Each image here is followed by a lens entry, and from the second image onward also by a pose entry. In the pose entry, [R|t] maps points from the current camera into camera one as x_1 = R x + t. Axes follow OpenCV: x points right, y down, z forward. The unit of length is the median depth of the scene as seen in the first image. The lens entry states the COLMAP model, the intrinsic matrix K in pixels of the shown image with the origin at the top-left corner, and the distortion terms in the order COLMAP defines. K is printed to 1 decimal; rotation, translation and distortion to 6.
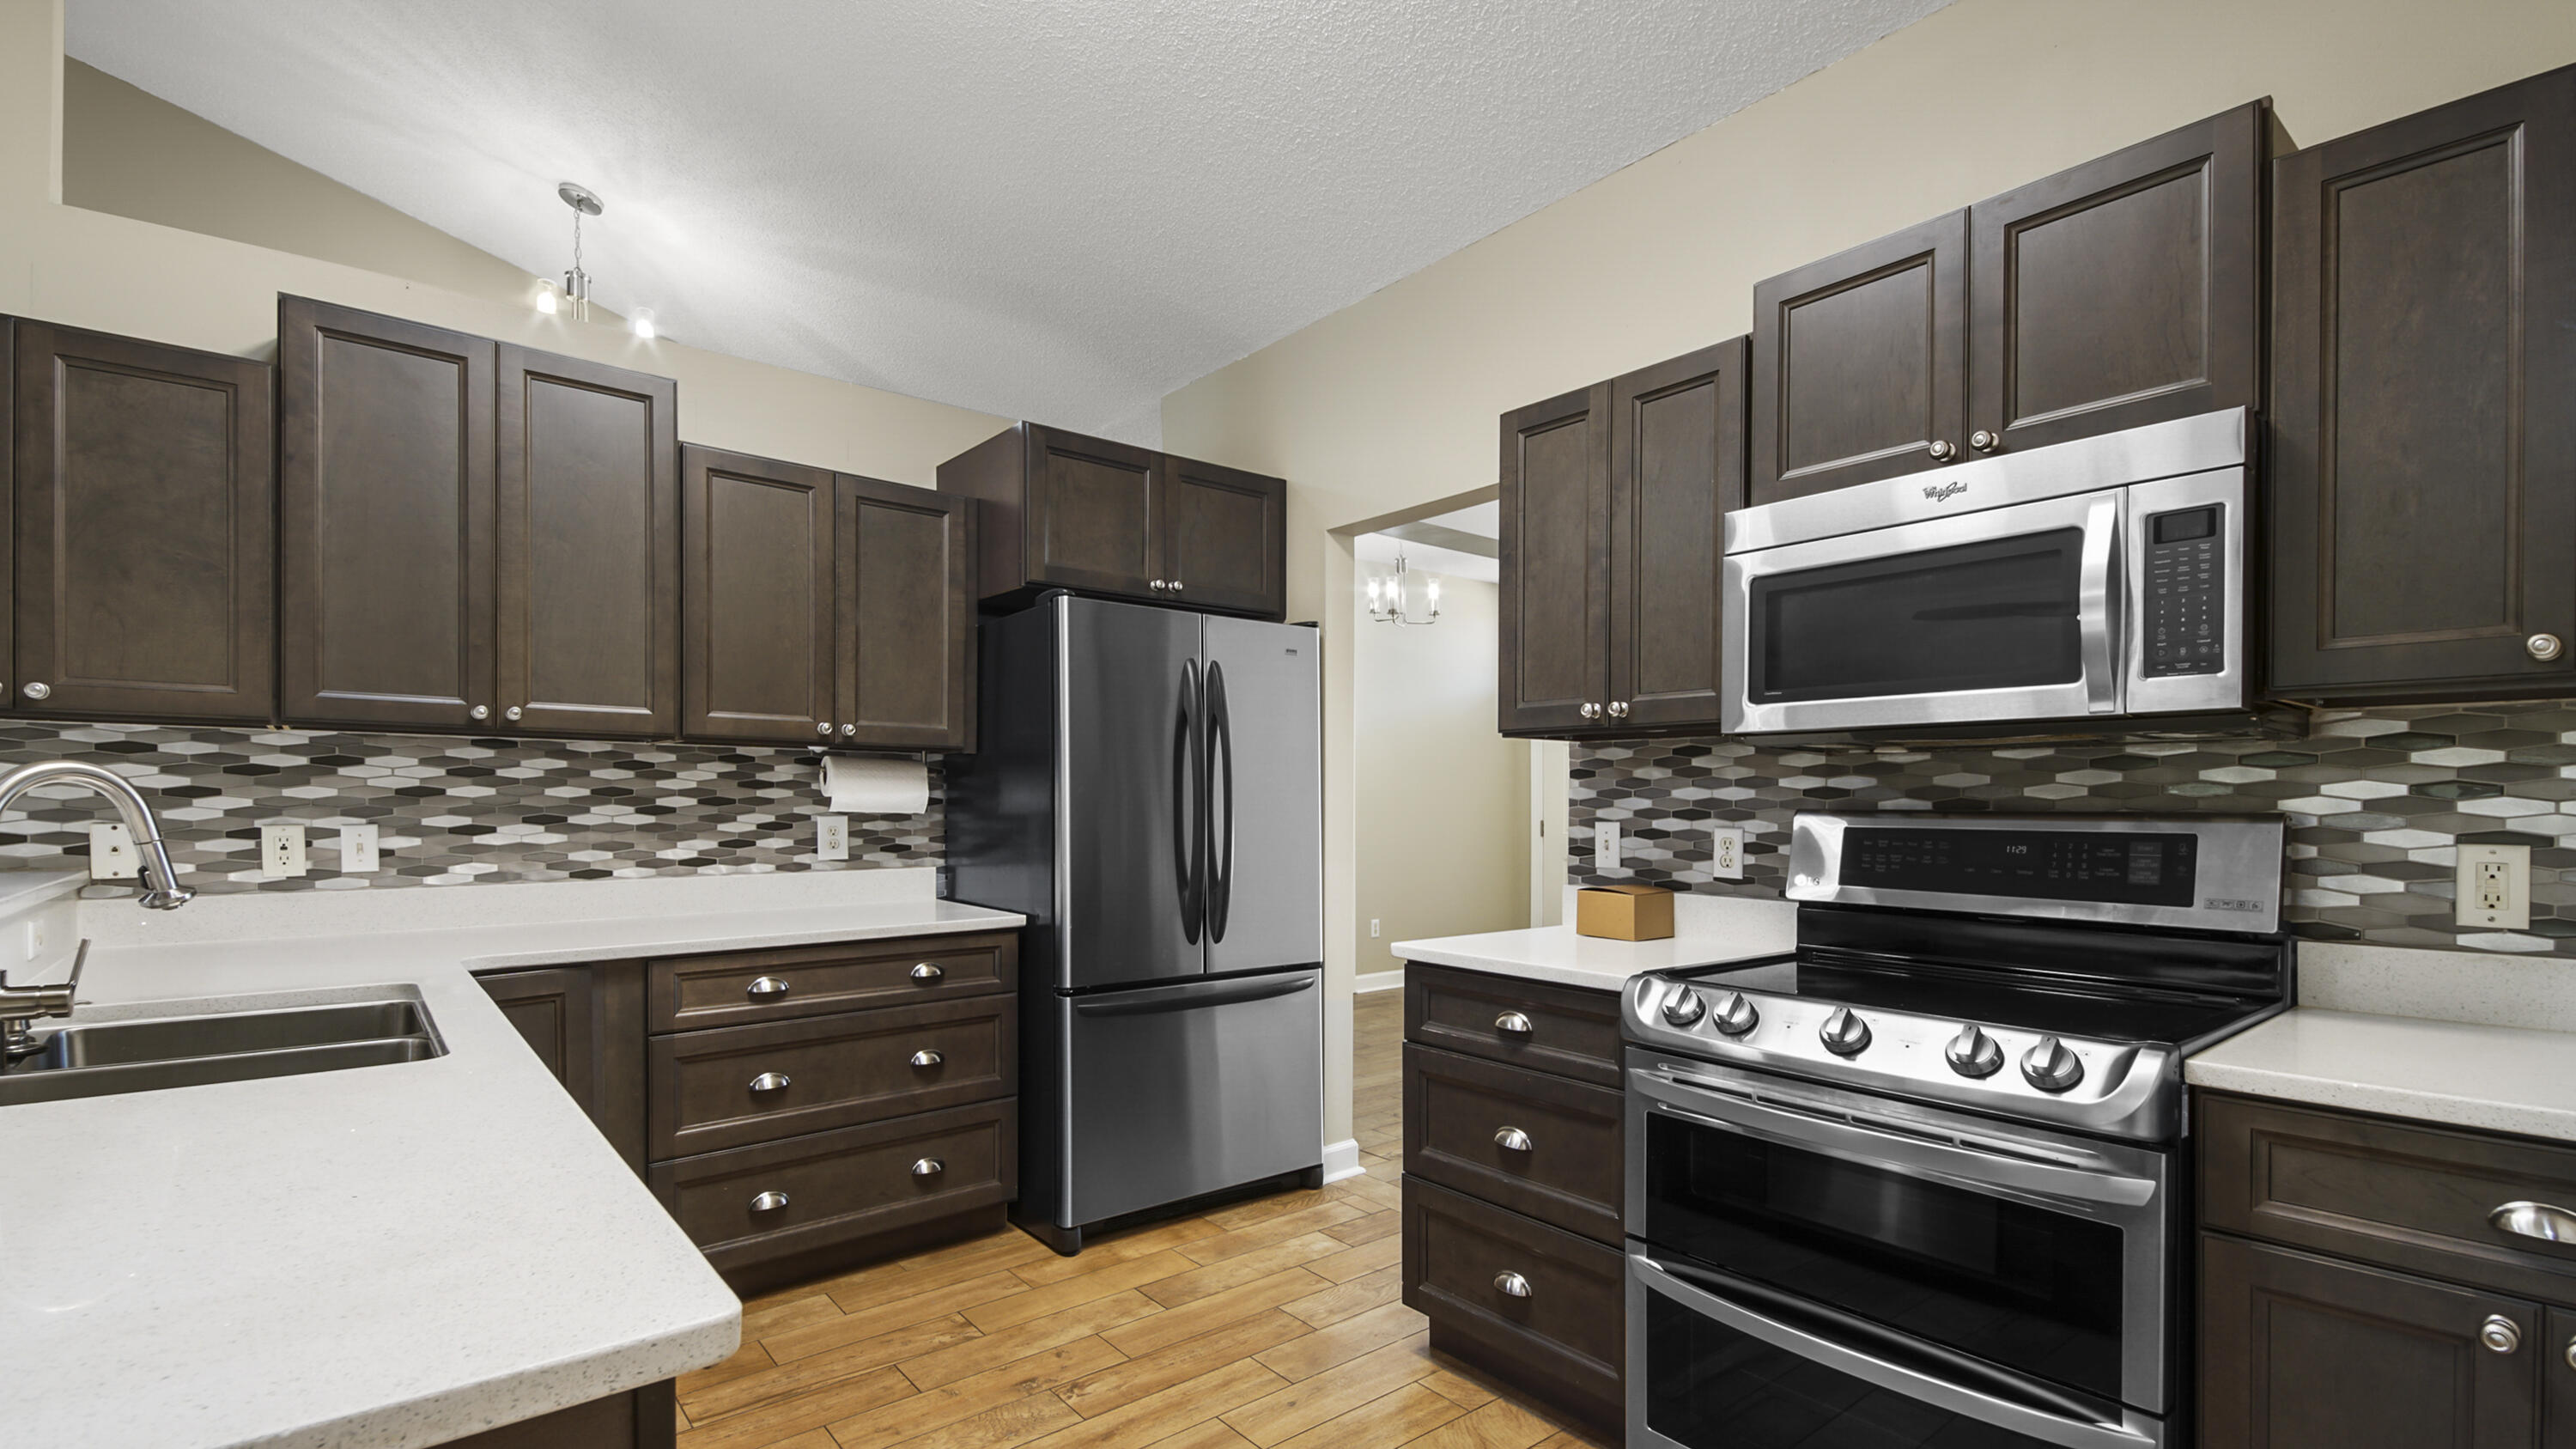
lens RADIAL K [[1143.6, 0, 1260.1], [0, 1143.6, 801.9], [0, 0, 1]] dist [0.026757, -0.012723]
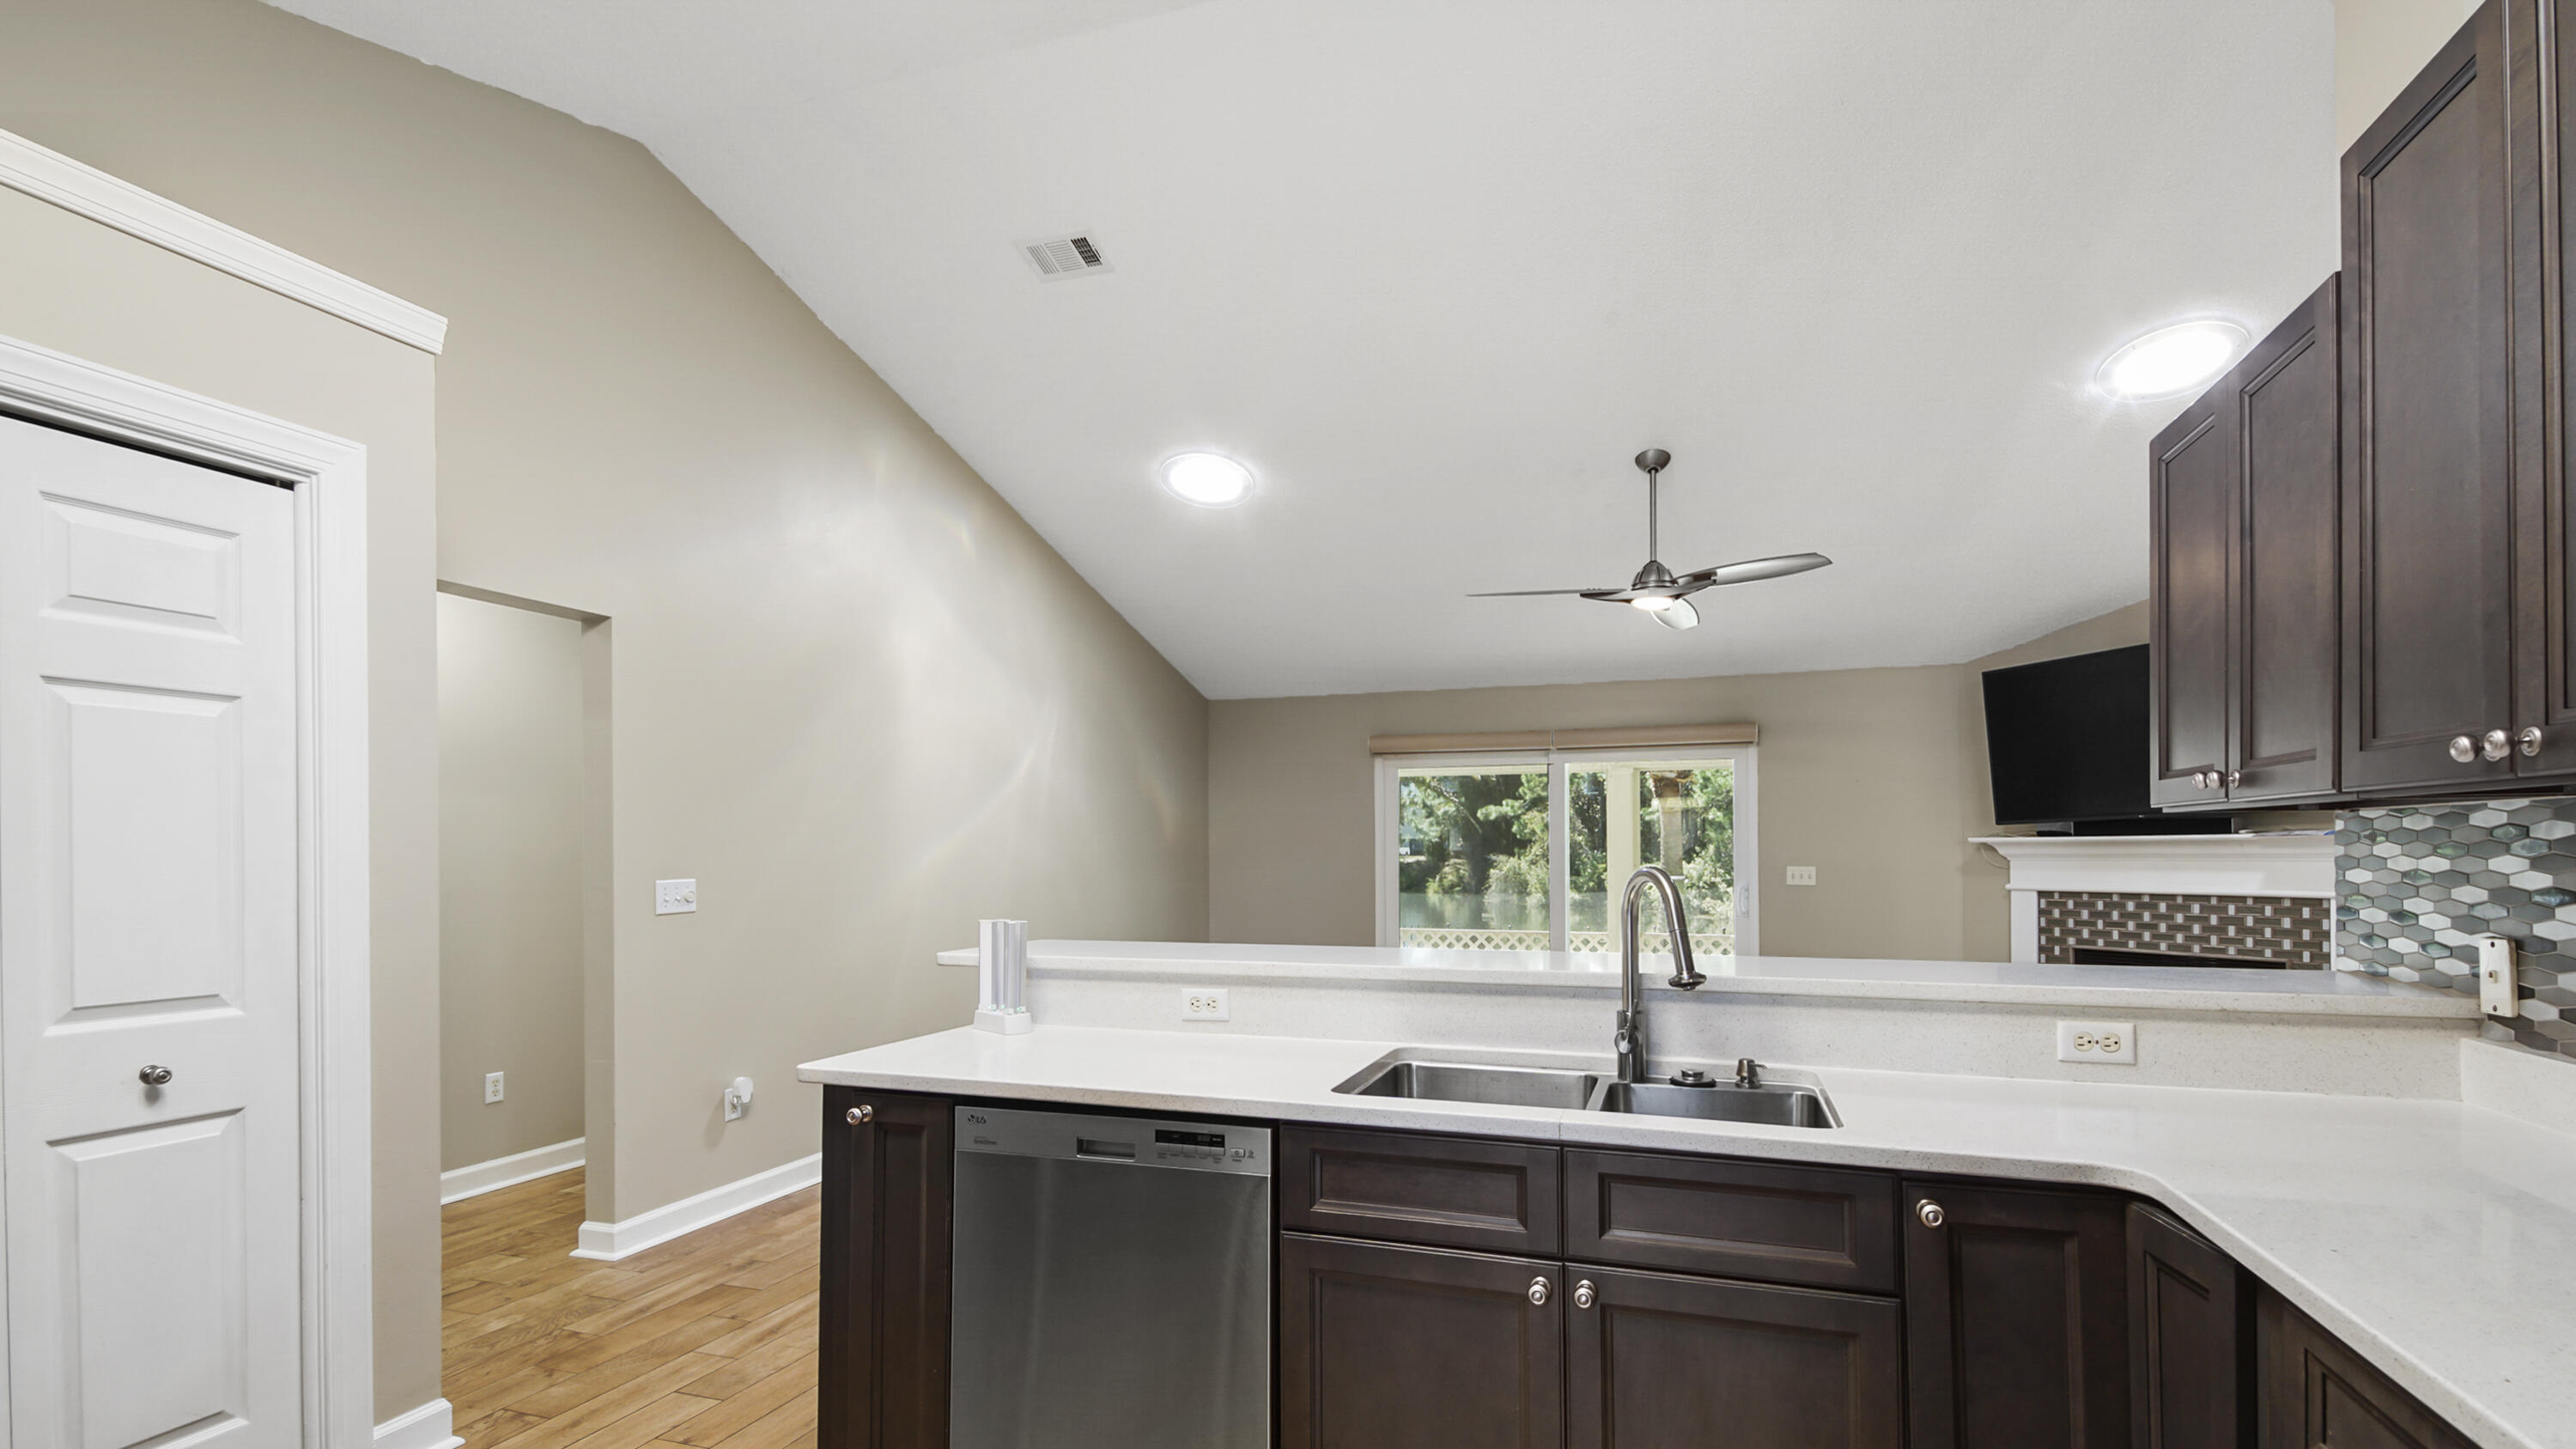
lens RADIAL K [[1178.2, 0, 1303.7], [0, 1178.2, 833.2], [0, 0, 1]] dist [0.019678, -0.007088]
pose [[-0.851376, -0.010750, -0.524446, 0.025235], [-0.001443, 0.999834, -0.018152, -0.029543], [0.524554, -0.014698, -0.851250, 1.152566]]
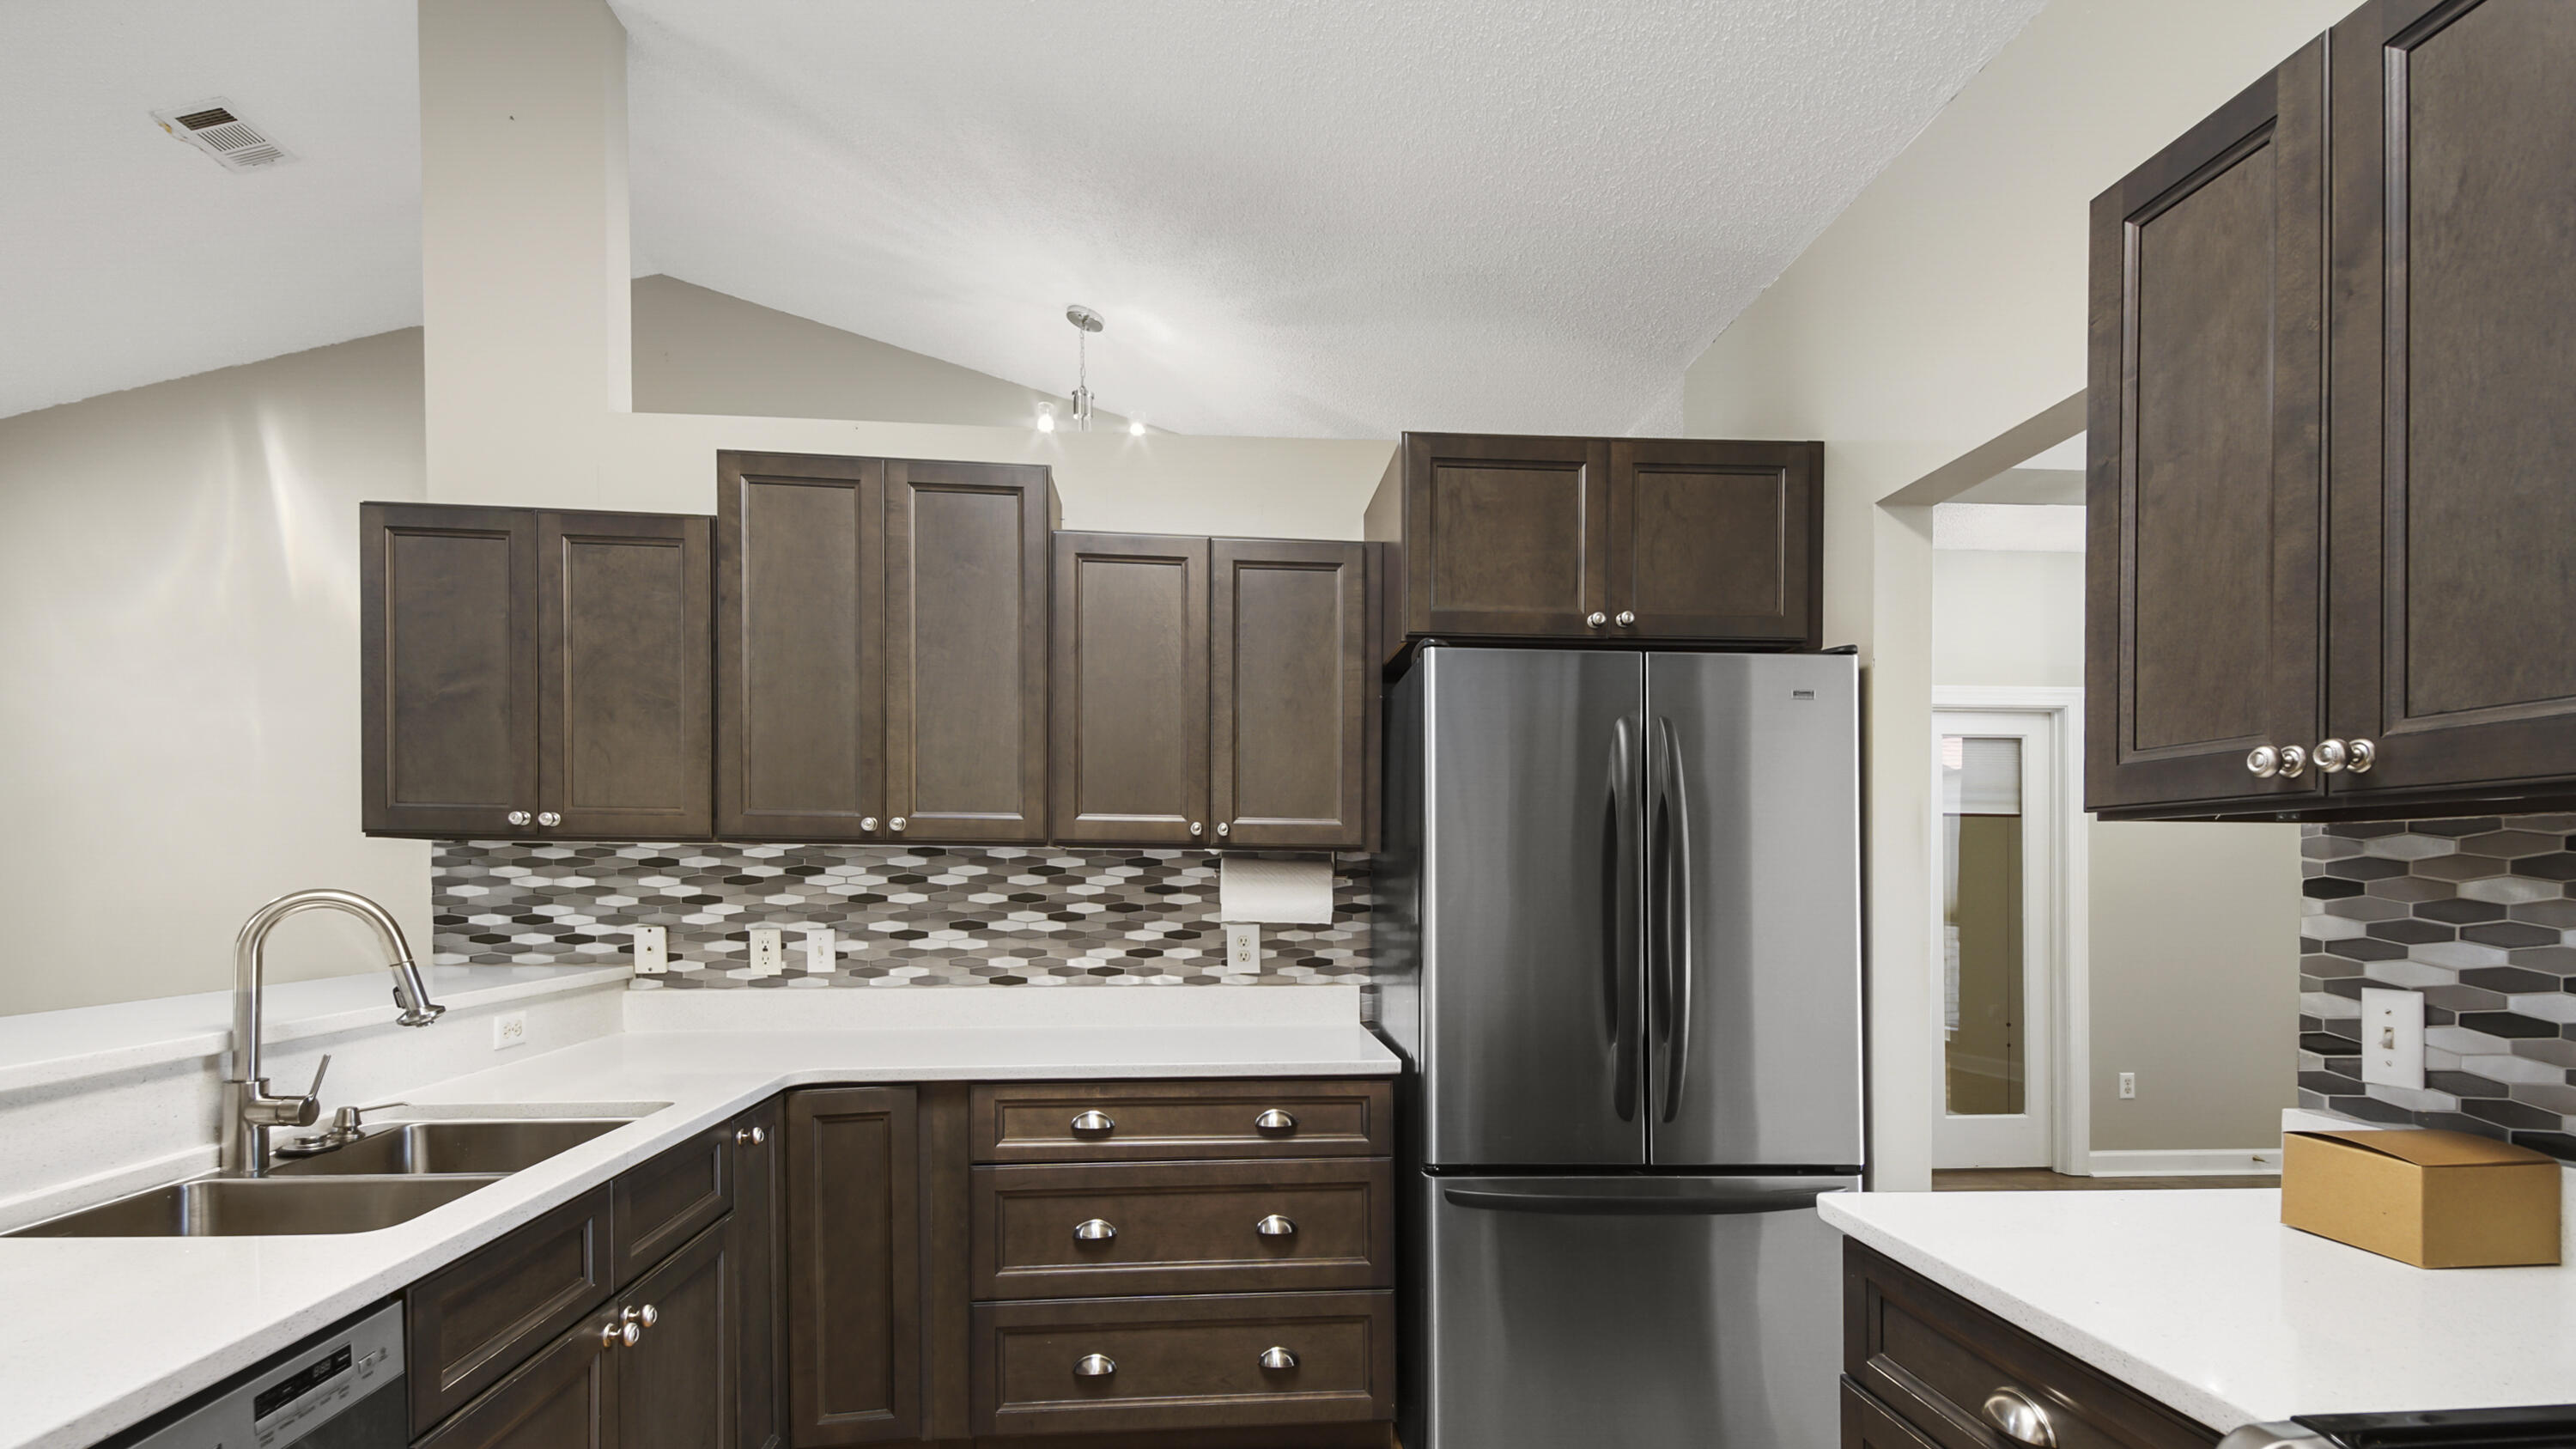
lens RADIAL K [[1143.6, 0, 1298.3], [0, 1143.6, 875.9], [0, 0, 1]] dist [0.026757, -0.012723]
pose [[0.828528, 0.000174, -0.559948, 0.207377], [-0.002811, 0.999989, -0.003849, -0.028439], [0.559941, 0.004763, 0.828519, 0.364810]]
